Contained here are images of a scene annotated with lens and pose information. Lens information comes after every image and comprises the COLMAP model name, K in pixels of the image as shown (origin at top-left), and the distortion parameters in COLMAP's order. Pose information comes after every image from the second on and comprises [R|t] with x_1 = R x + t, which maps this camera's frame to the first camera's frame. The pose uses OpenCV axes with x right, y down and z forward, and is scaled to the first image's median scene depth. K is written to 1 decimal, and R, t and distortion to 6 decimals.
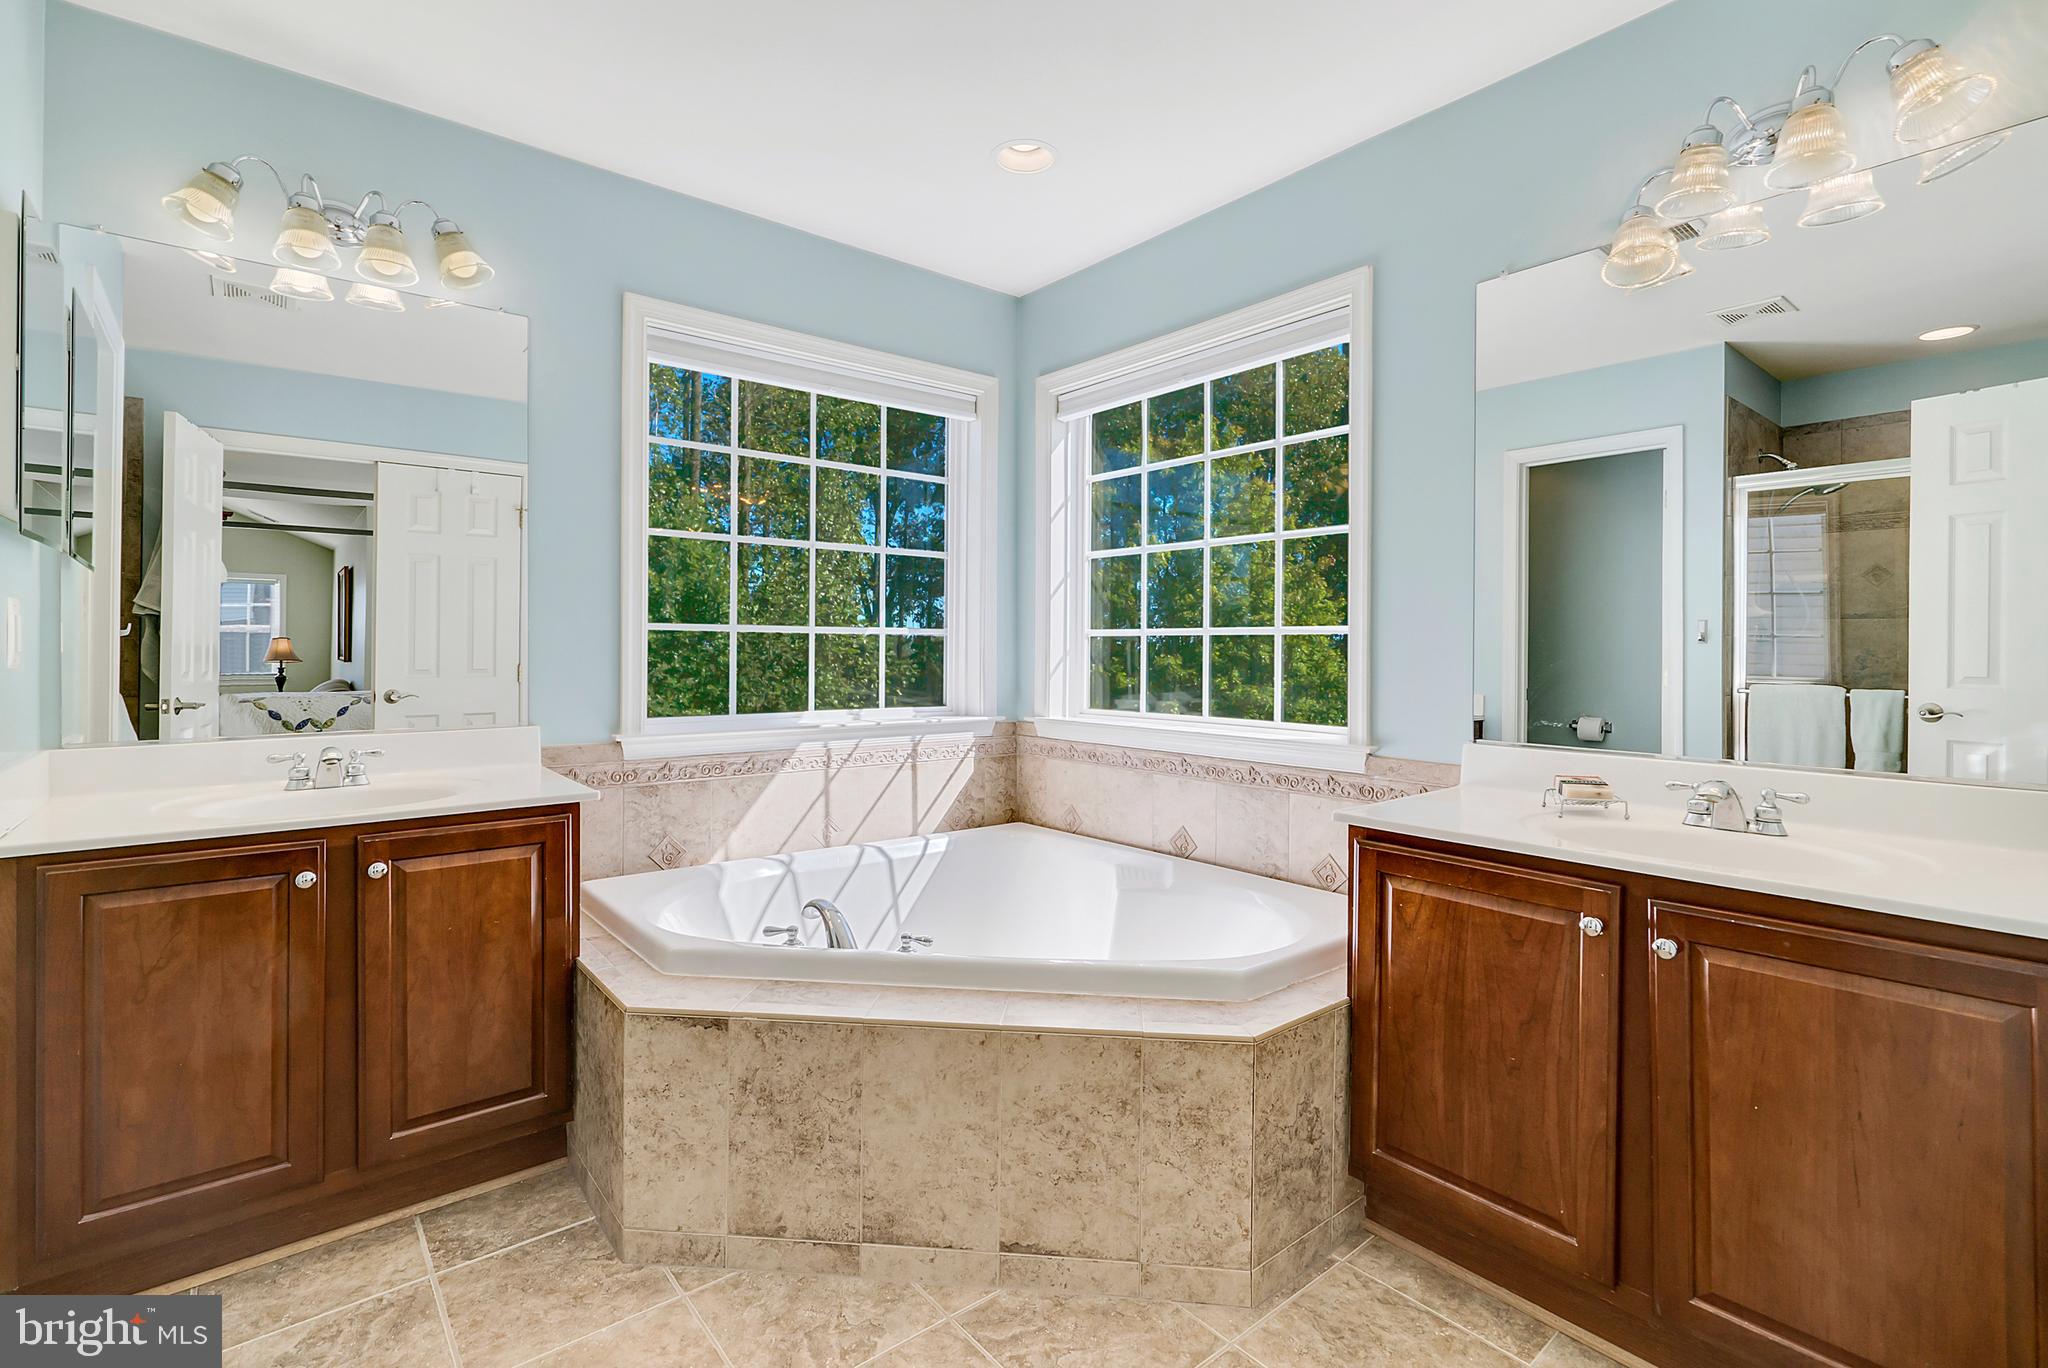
lens RADIAL K [[934.2, 0, 1004.0], [0, 934.2, 651.2], [0, 0, 1]] dist [-0.002913, -0.004091]
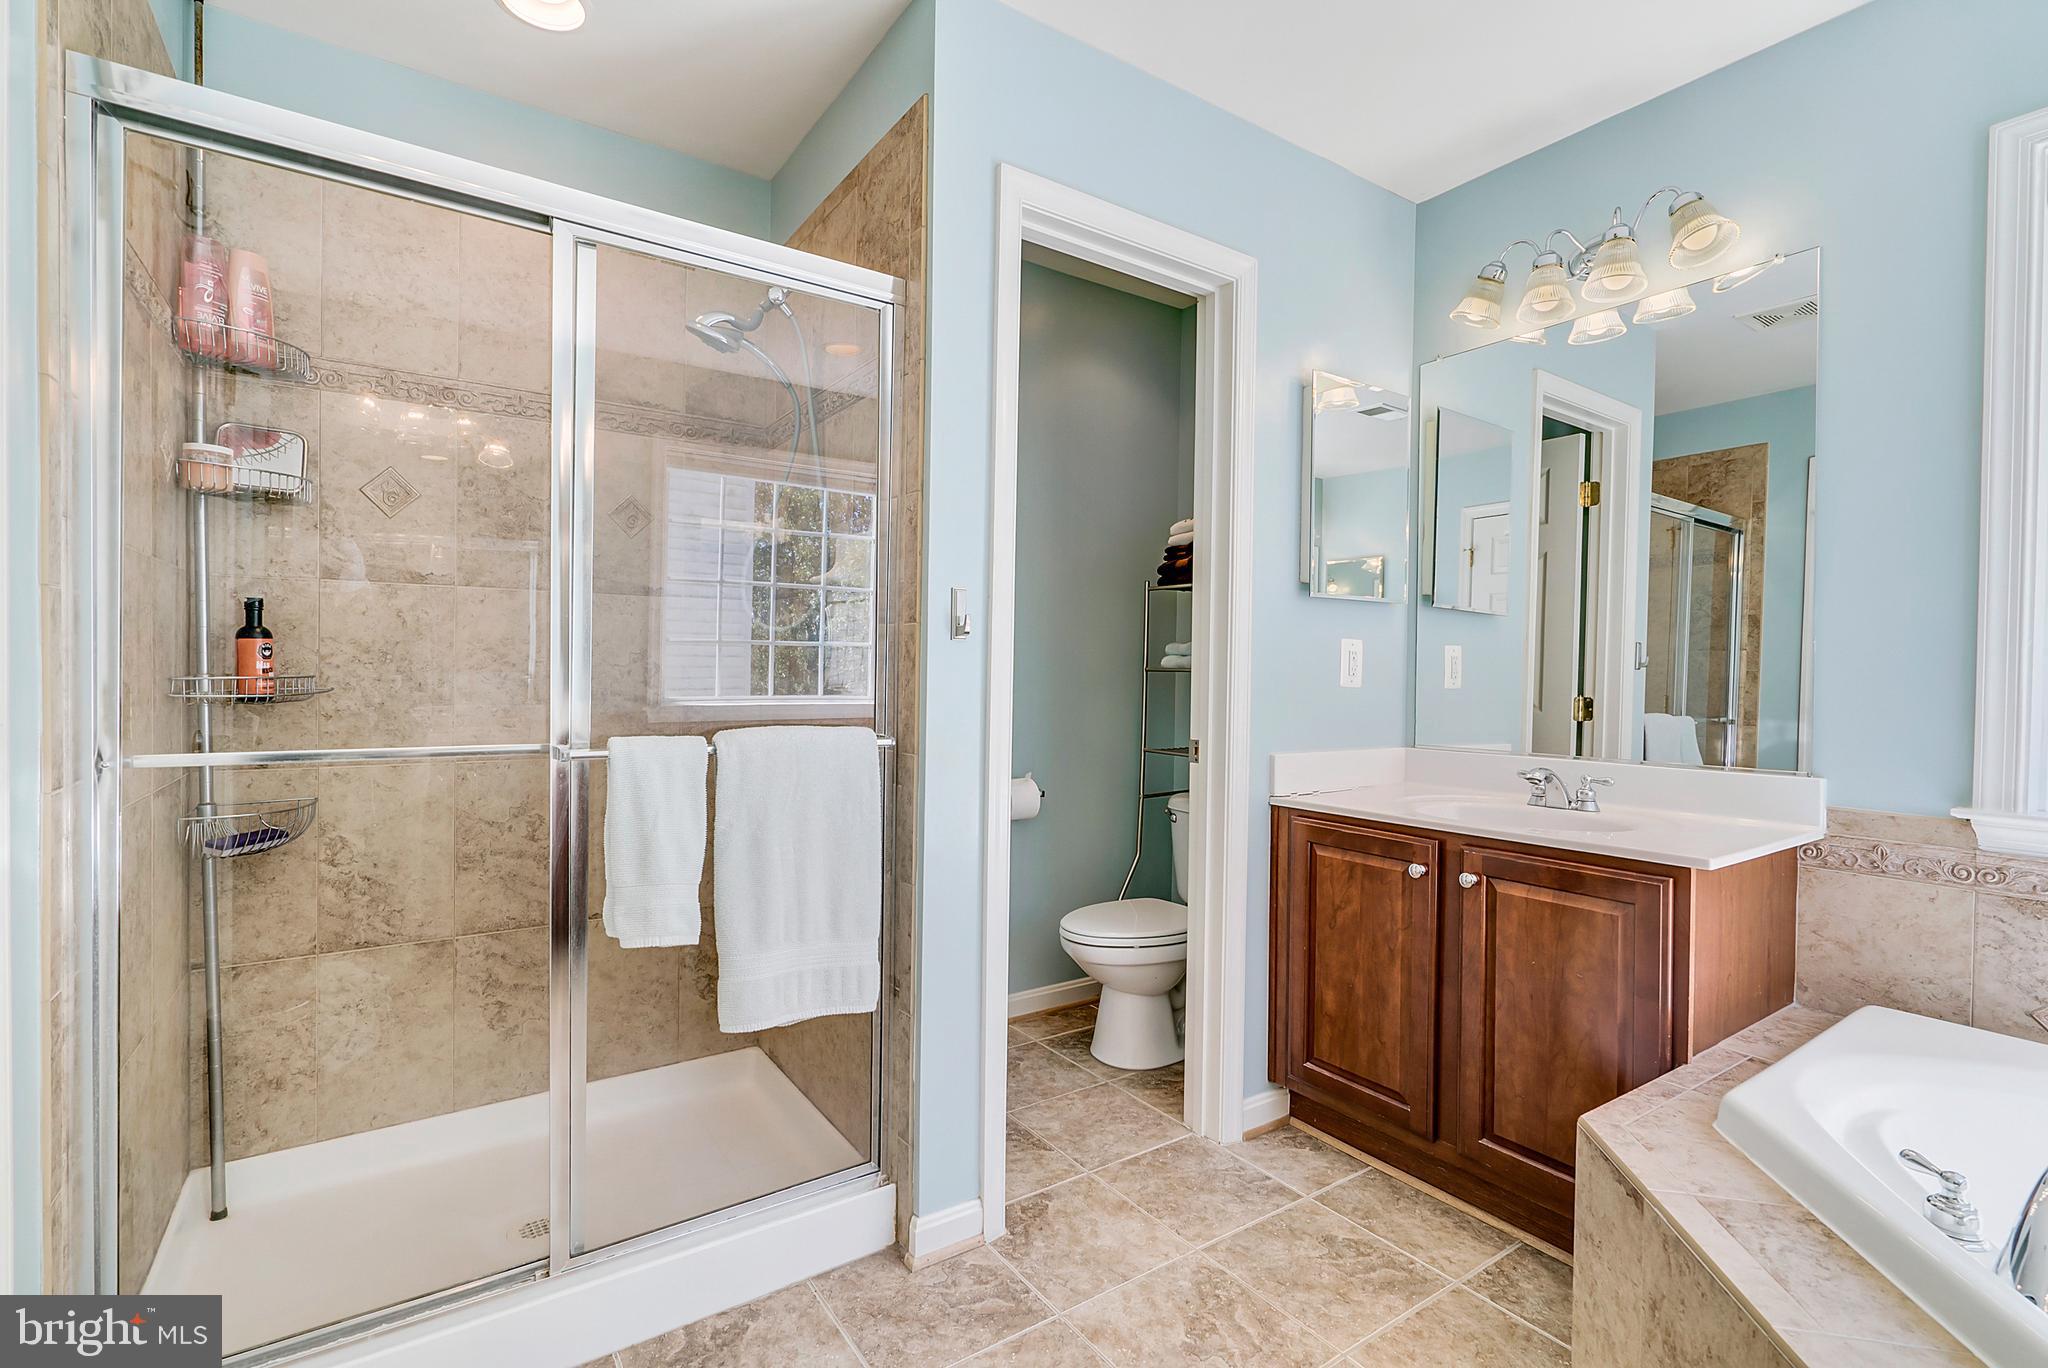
lens RADIAL K [[934.2, 0, 1025.1], [0, 934.2, 681.0], [0, 0, 1]] dist [-0.002913, -0.004091]
pose [[-0.098148, 0.000637, -0.995172, 0.432592], [-0.013926, 0.999901, 0.002014, 0.011516], [0.995074, 0.014057, -0.098130, 0.587661]]
